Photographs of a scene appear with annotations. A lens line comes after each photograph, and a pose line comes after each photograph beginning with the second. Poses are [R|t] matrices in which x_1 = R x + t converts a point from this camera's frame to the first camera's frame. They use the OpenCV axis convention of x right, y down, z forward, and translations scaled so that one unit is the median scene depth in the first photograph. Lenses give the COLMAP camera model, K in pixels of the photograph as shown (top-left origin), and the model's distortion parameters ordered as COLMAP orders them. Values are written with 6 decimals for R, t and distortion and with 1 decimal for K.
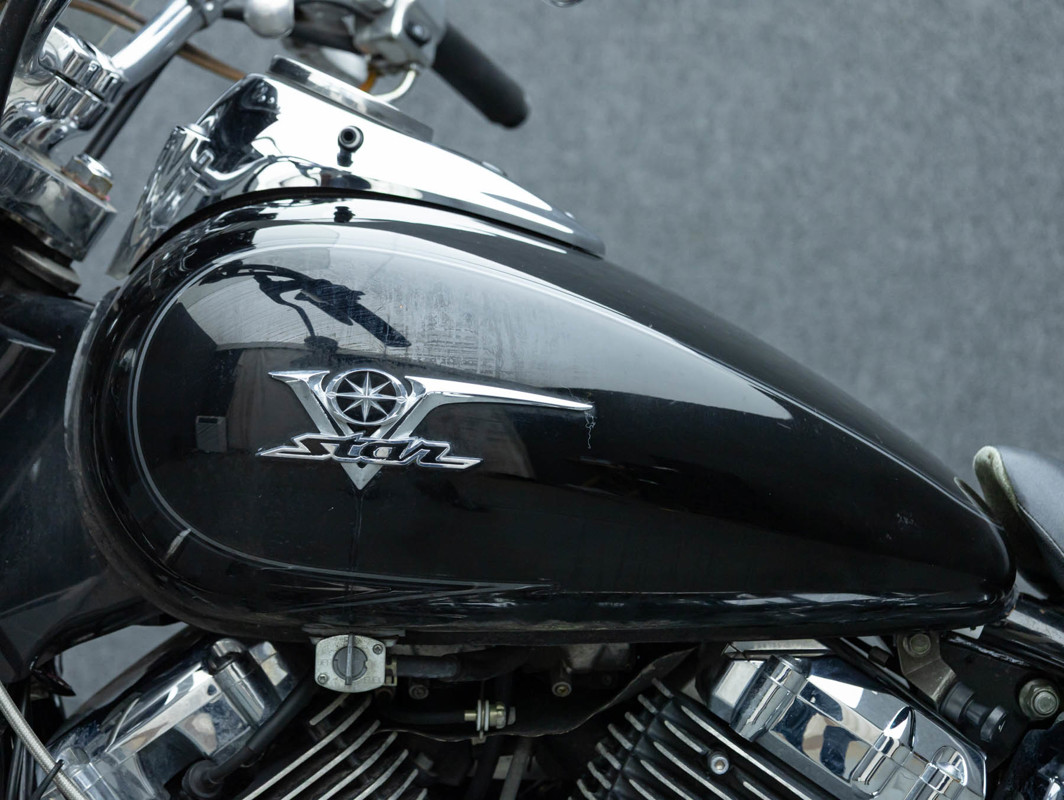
lens RADIAL K [[2402.2, 0, 531.1], [0, 2402.2, 407.3], [0, 0, 1]] dist [0.071530, 0.000000]
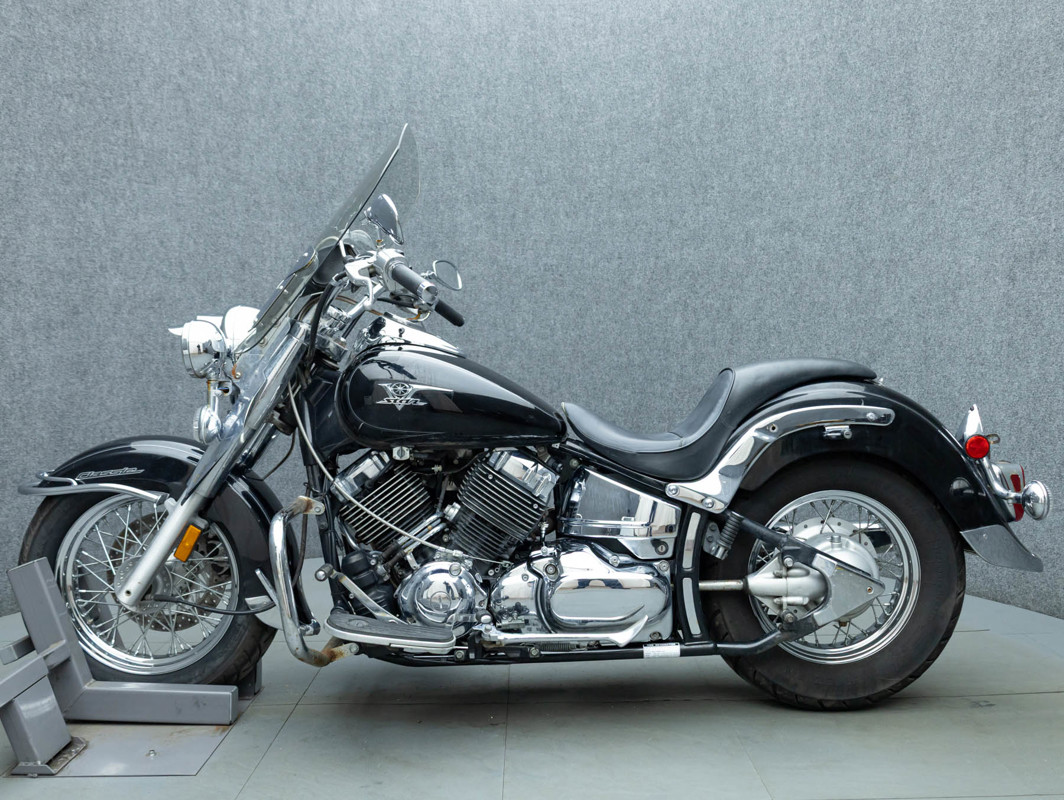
lens RADIAL K [[967.3, 0, 539.0], [0, 967.3, 410.7], [0, 0, 1]] dist [-0.005920, 0.005791]
pose [[0.999400, -0.023495, -0.025459, 0.198404], [0.022846, 0.999414, -0.025489, 0.073949], [0.026043, 0.024892, 0.999351, -0.654855]]
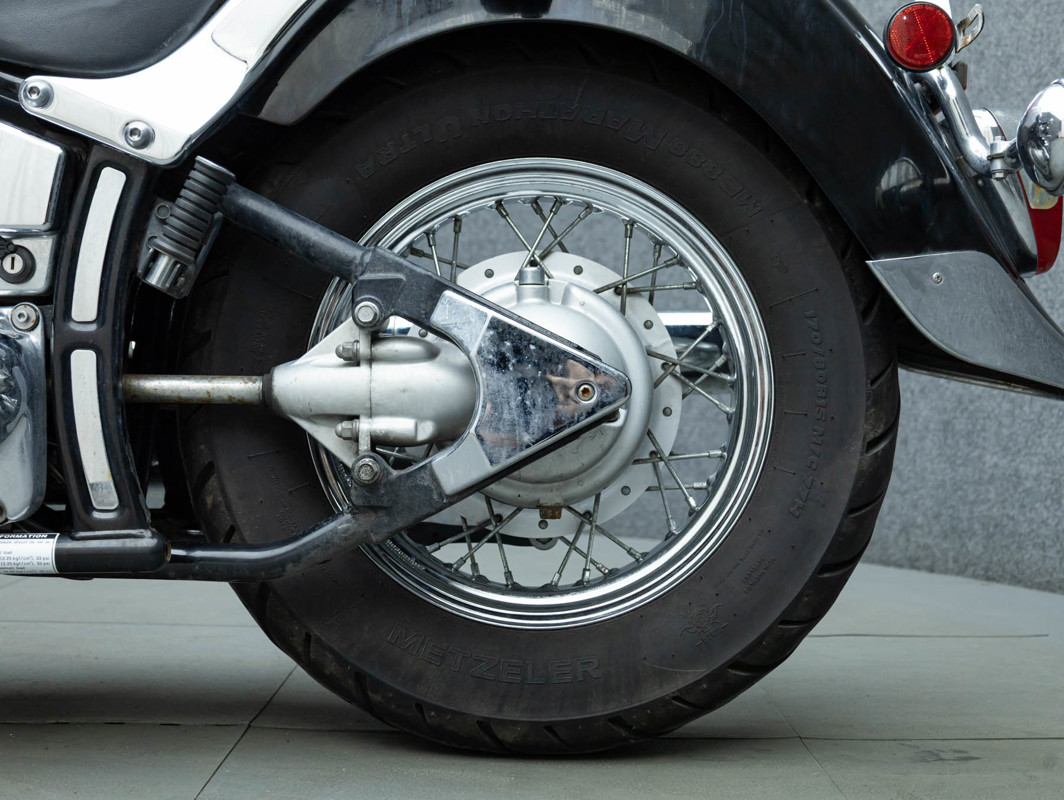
lens RADIAL K [[1451.2, 0, 515.9], [0, 1451.2, 400.5], [0, 0, 1]] dist [0.007827, 0.000000]
pose [[0.999161, 0.001861, -0.040905, 0.685332], [-0.004611, 0.997726, -0.067242, 0.400740], [0.040687, 0.067374, 0.996898, 0.109207]]
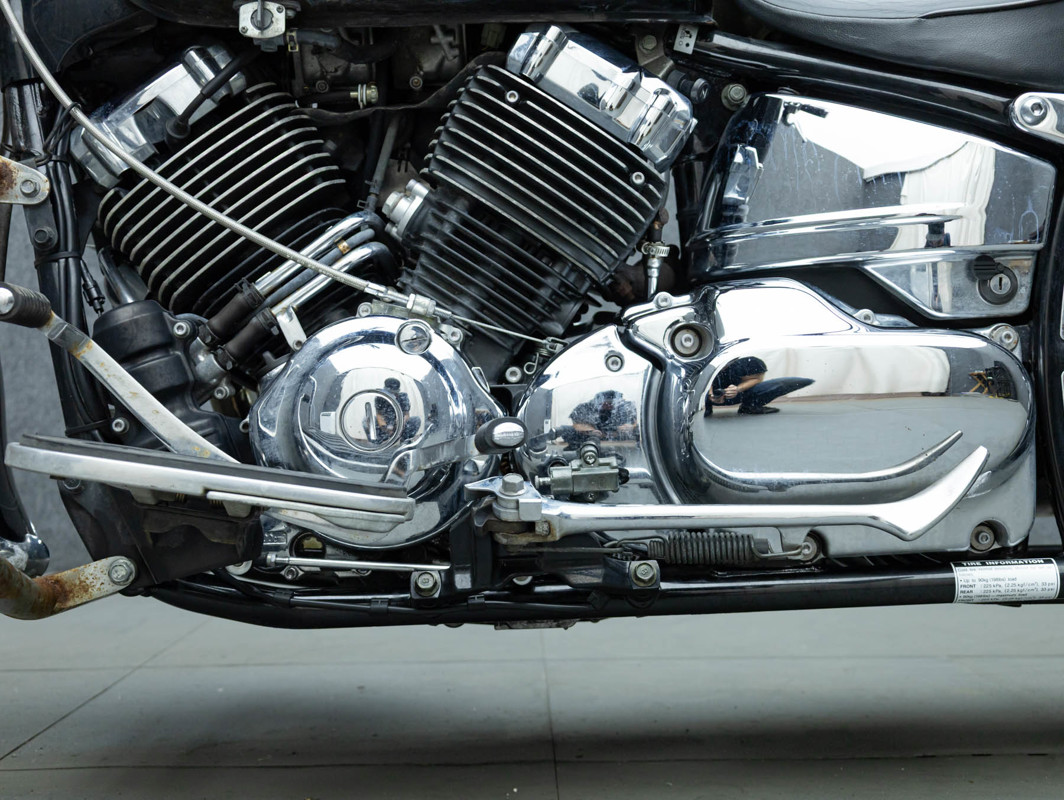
lens RADIAL K [[1451.2, 0, 531.4], [0, 1451.2, 396.7], [0, 0, 1]] dist [0.007827, 0.000000]
pose [[0.999173, -0.029890, -0.027564, 0.104290], [0.027173, 0.995188, -0.094145, 0.400698], [0.030246, 0.093318, 0.995177, 0.105789]]
